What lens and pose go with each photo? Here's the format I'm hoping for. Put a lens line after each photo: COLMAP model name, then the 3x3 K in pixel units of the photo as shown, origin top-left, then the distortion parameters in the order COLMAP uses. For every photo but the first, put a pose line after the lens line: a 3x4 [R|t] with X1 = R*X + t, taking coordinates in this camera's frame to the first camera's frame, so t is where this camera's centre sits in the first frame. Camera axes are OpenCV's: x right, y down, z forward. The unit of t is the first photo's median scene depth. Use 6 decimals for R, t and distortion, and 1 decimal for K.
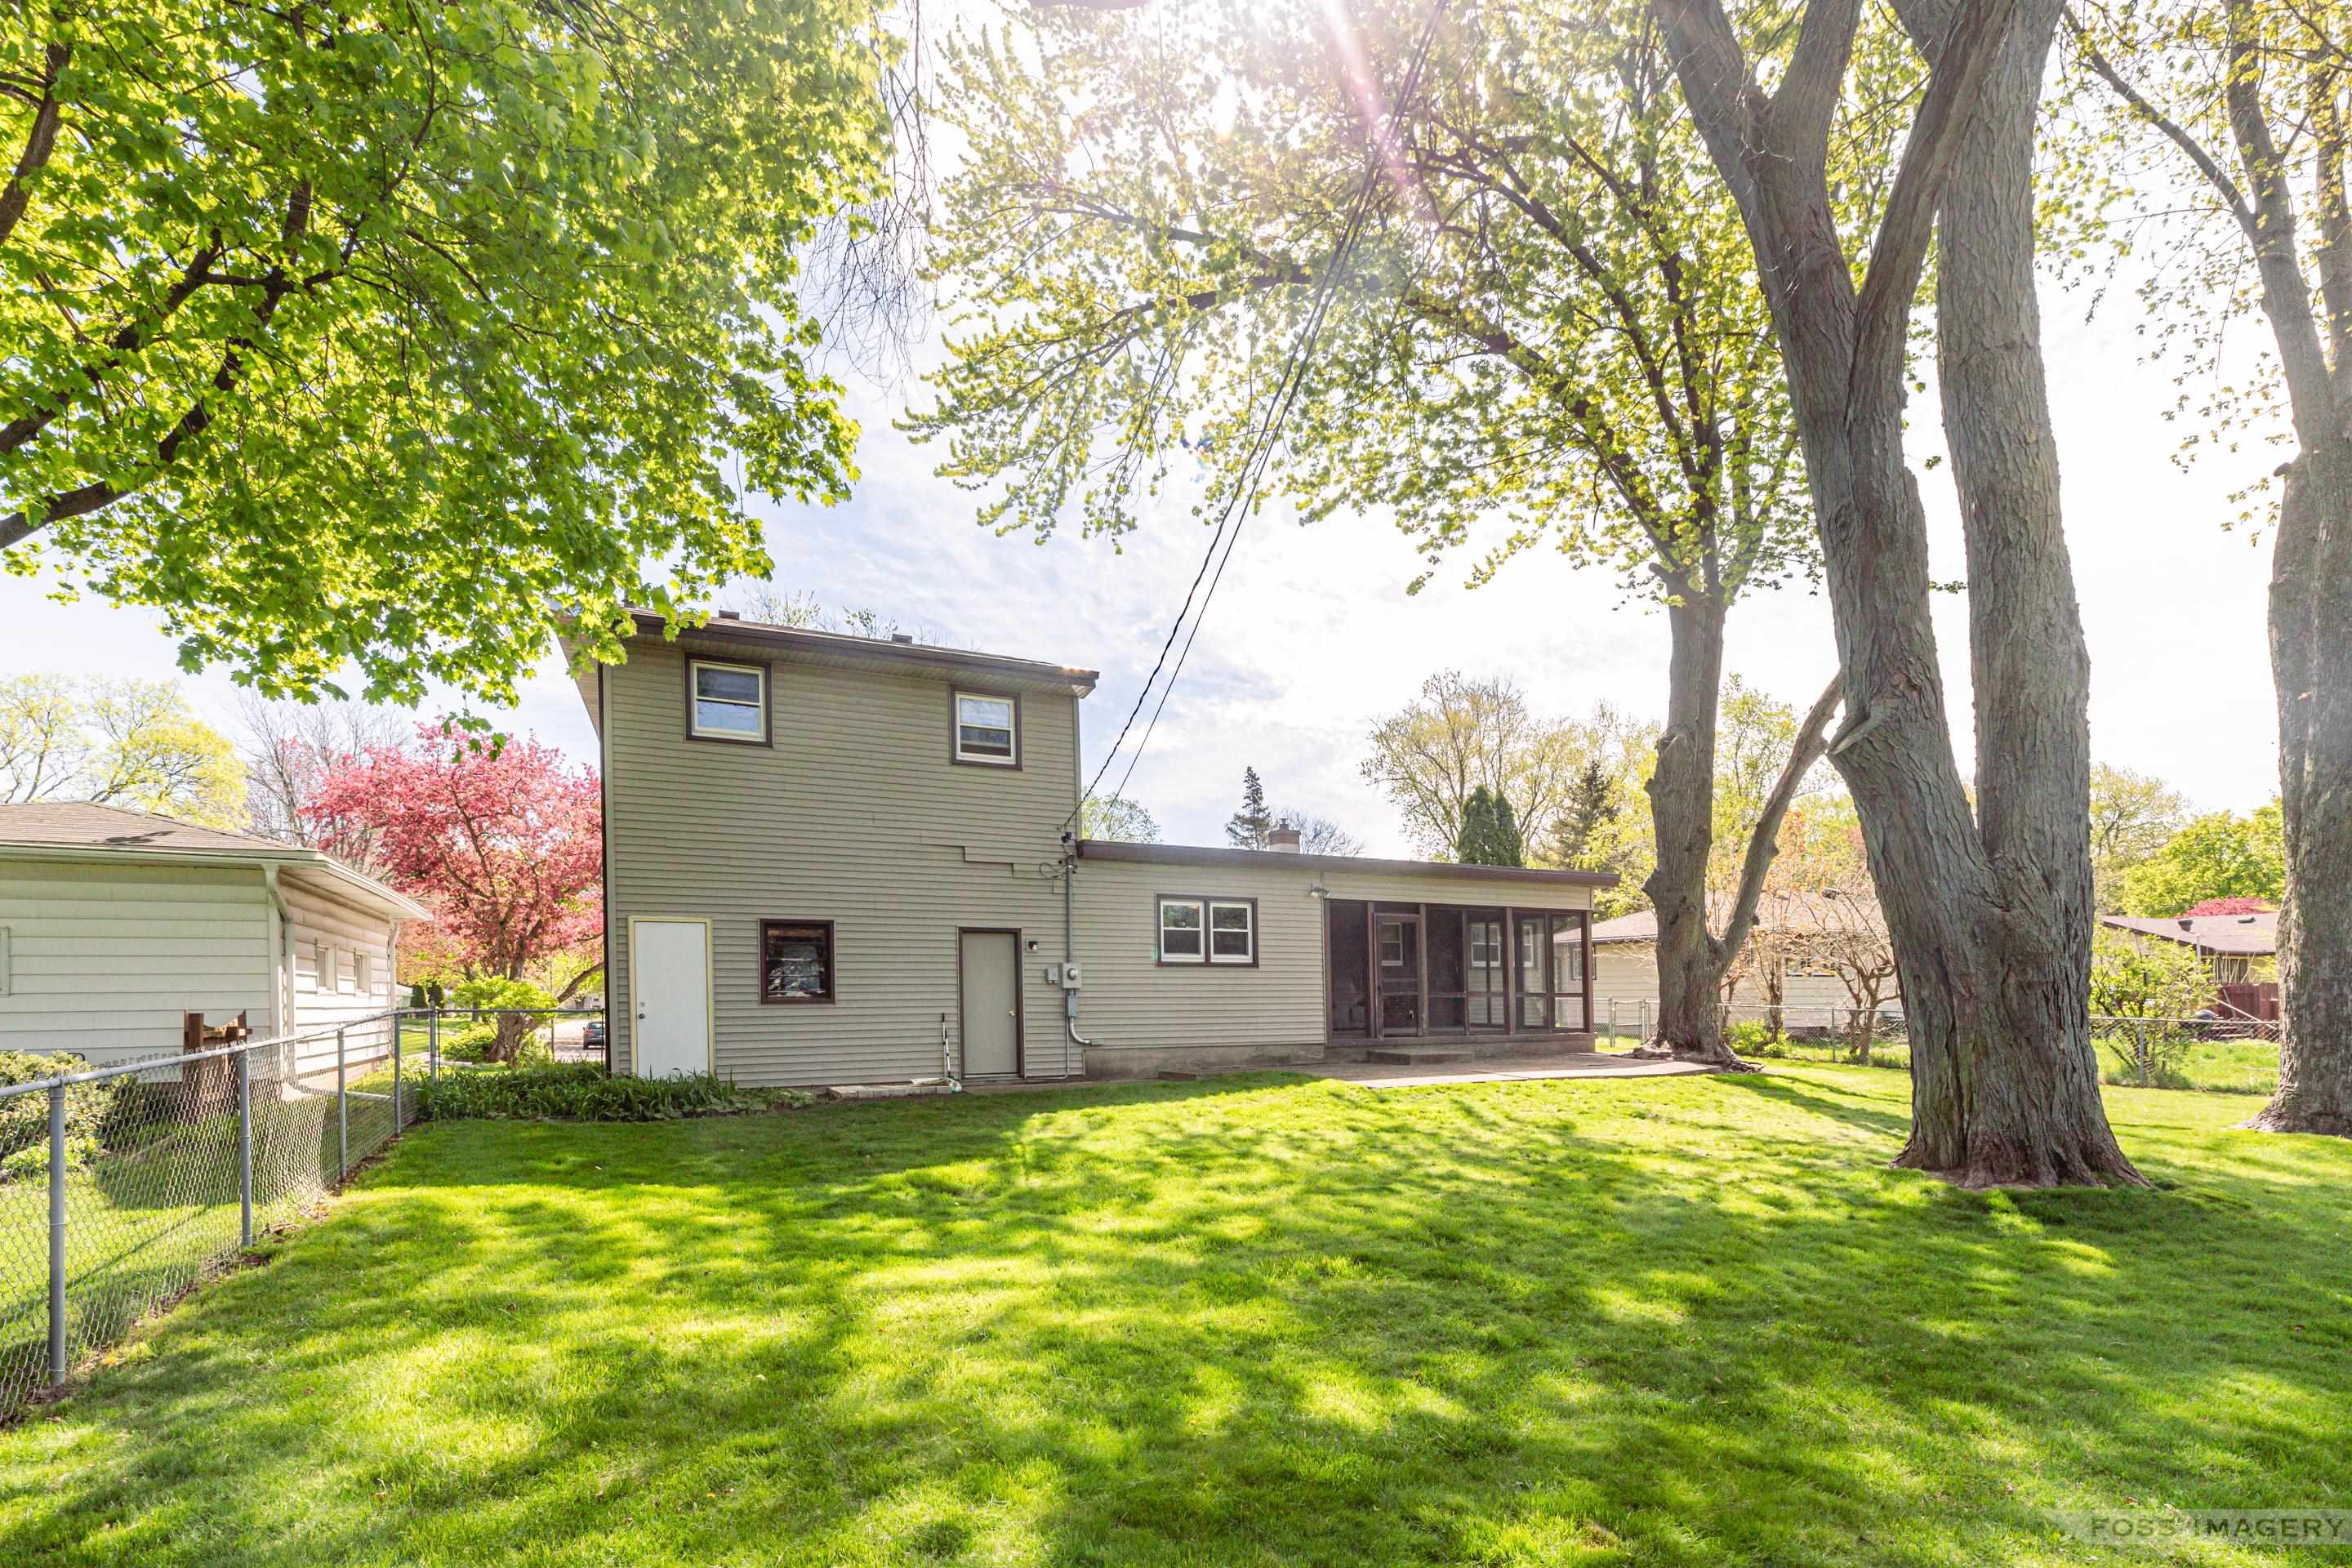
lens RADIAL K [[1049.1, 0, 1176.7], [0, 1049.1, 760.3], [0, 0, 1]] dist [-0.001658, -0.000039]
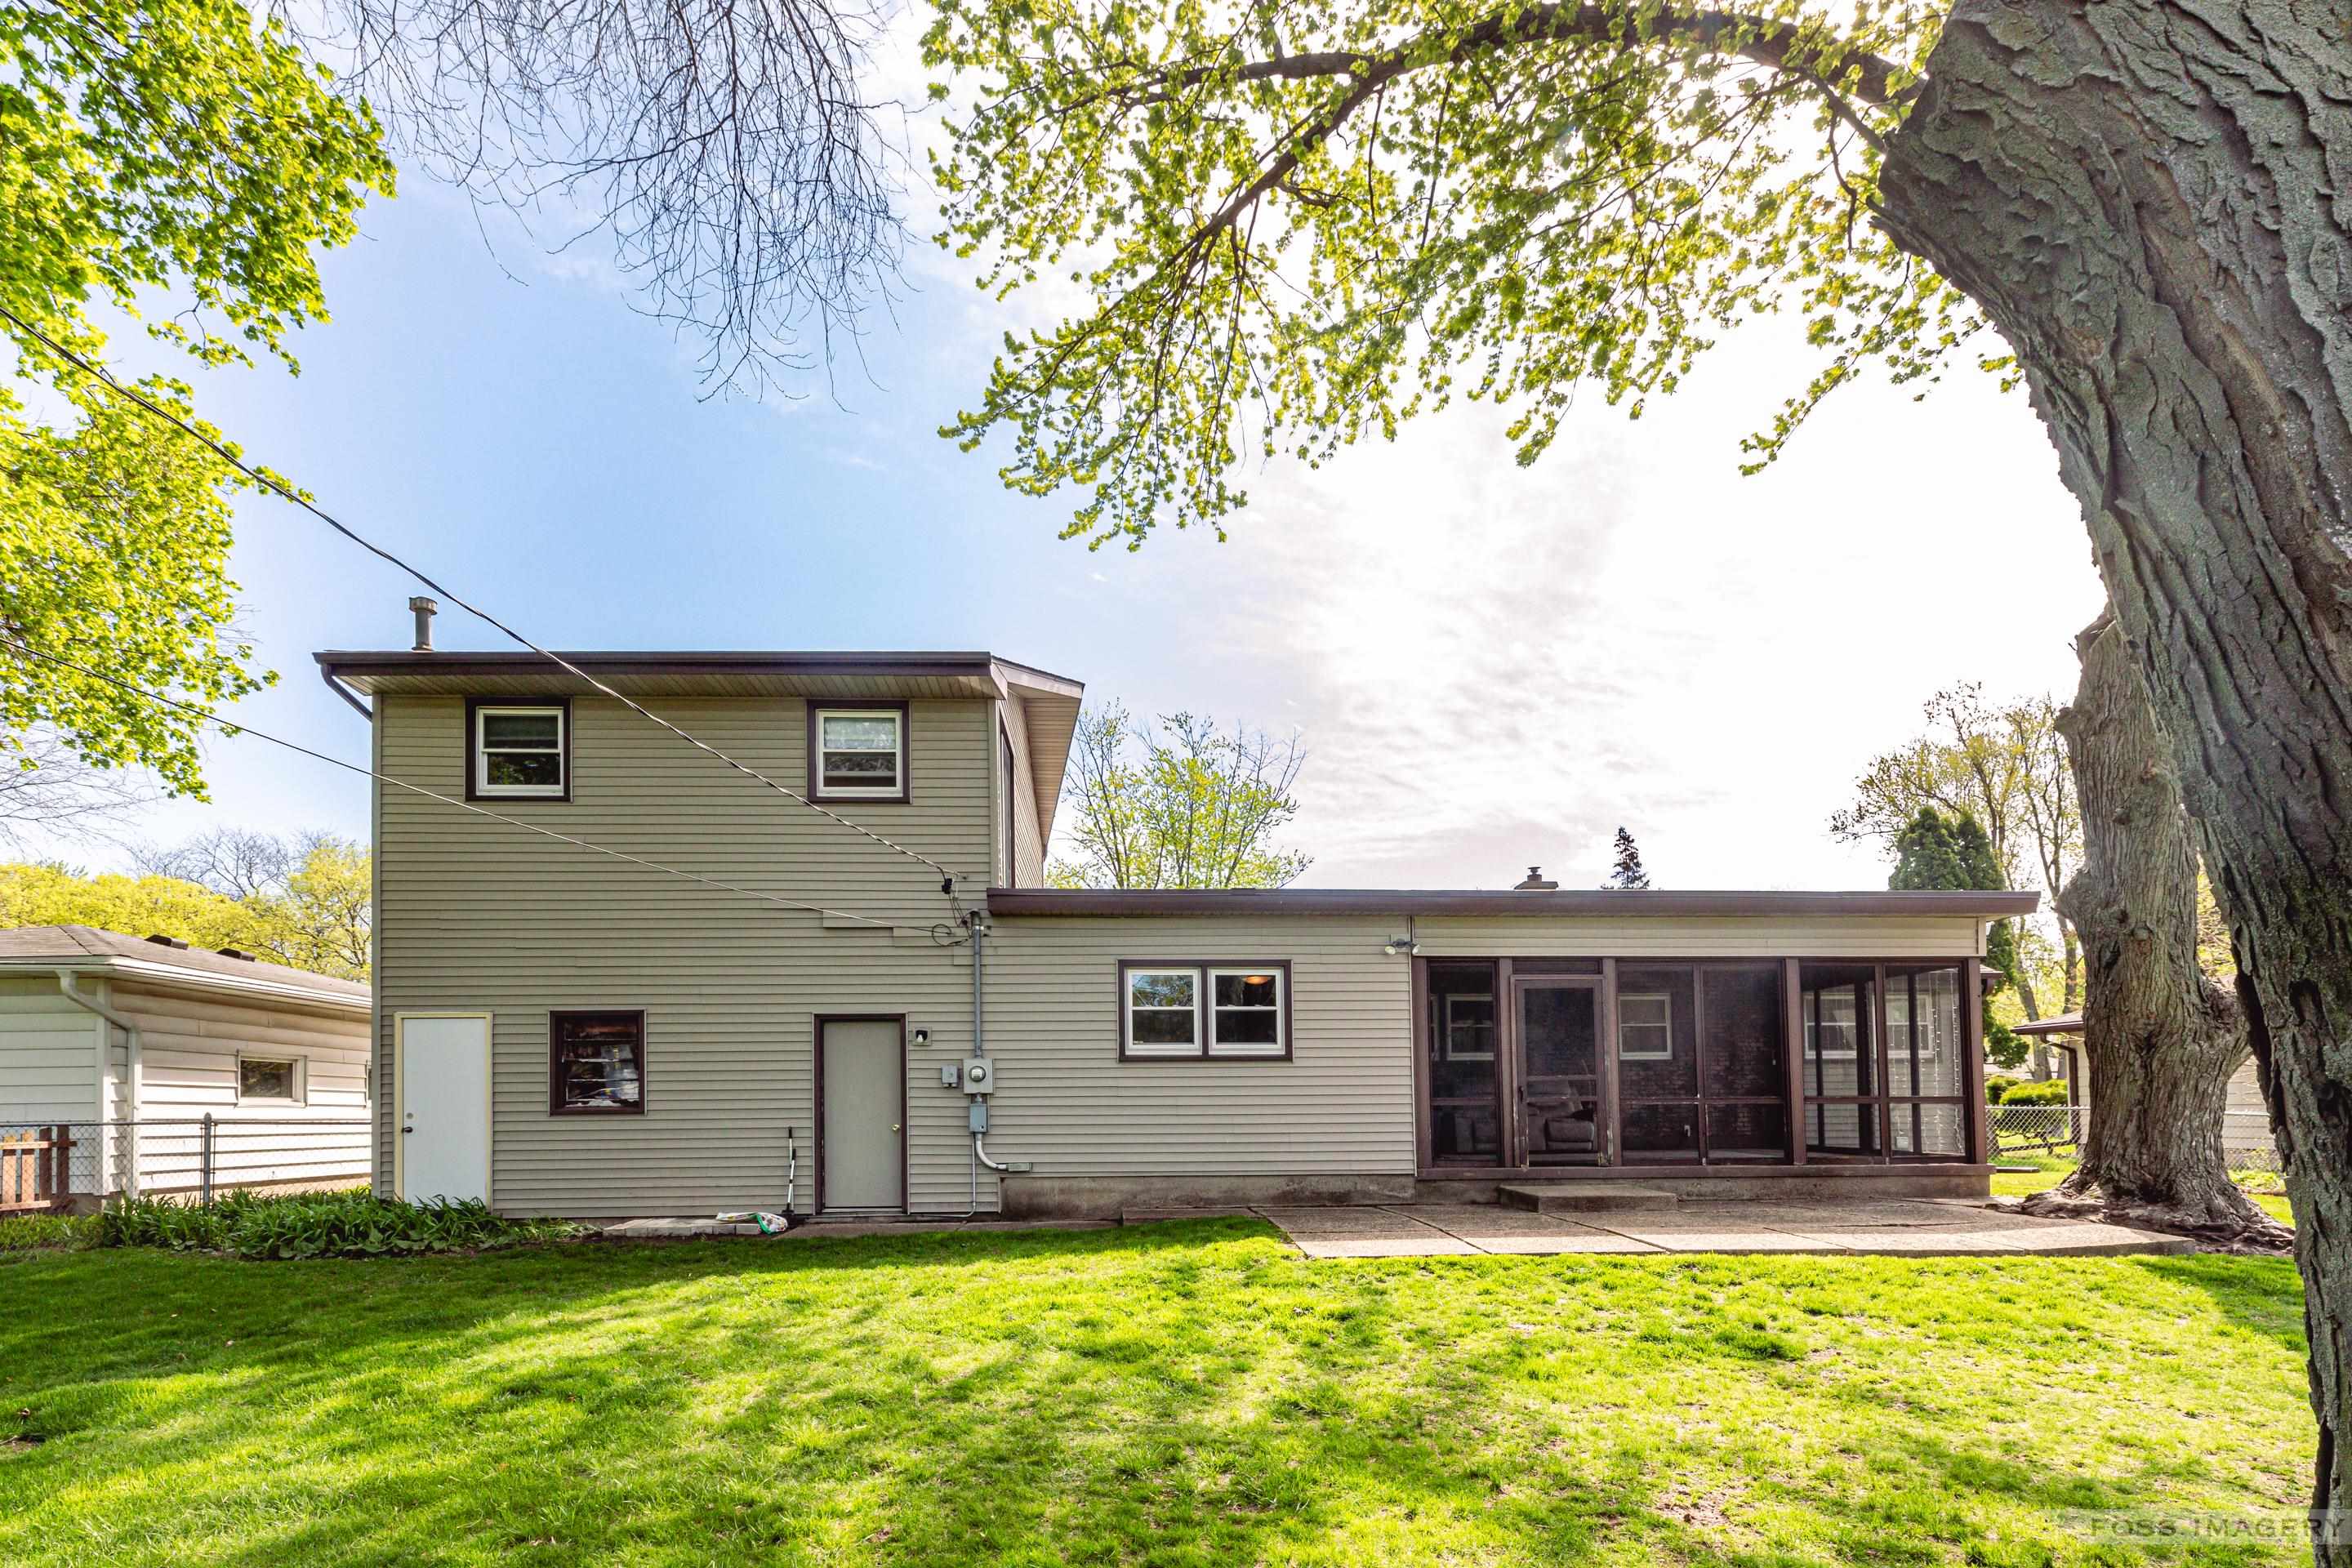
lens RADIAL K [[1061.9, 0, 1173.0], [0, 1061.9, 924.1], [0, 0, 1]] dist [0.000927, 0.000209]
pose [[0.908136, -0.075068, -0.411889, 0.309578], [0.095224, 0.995045, 0.028601, 0.086501], [0.407701, -0.065196, 0.910785, 0.367811]]
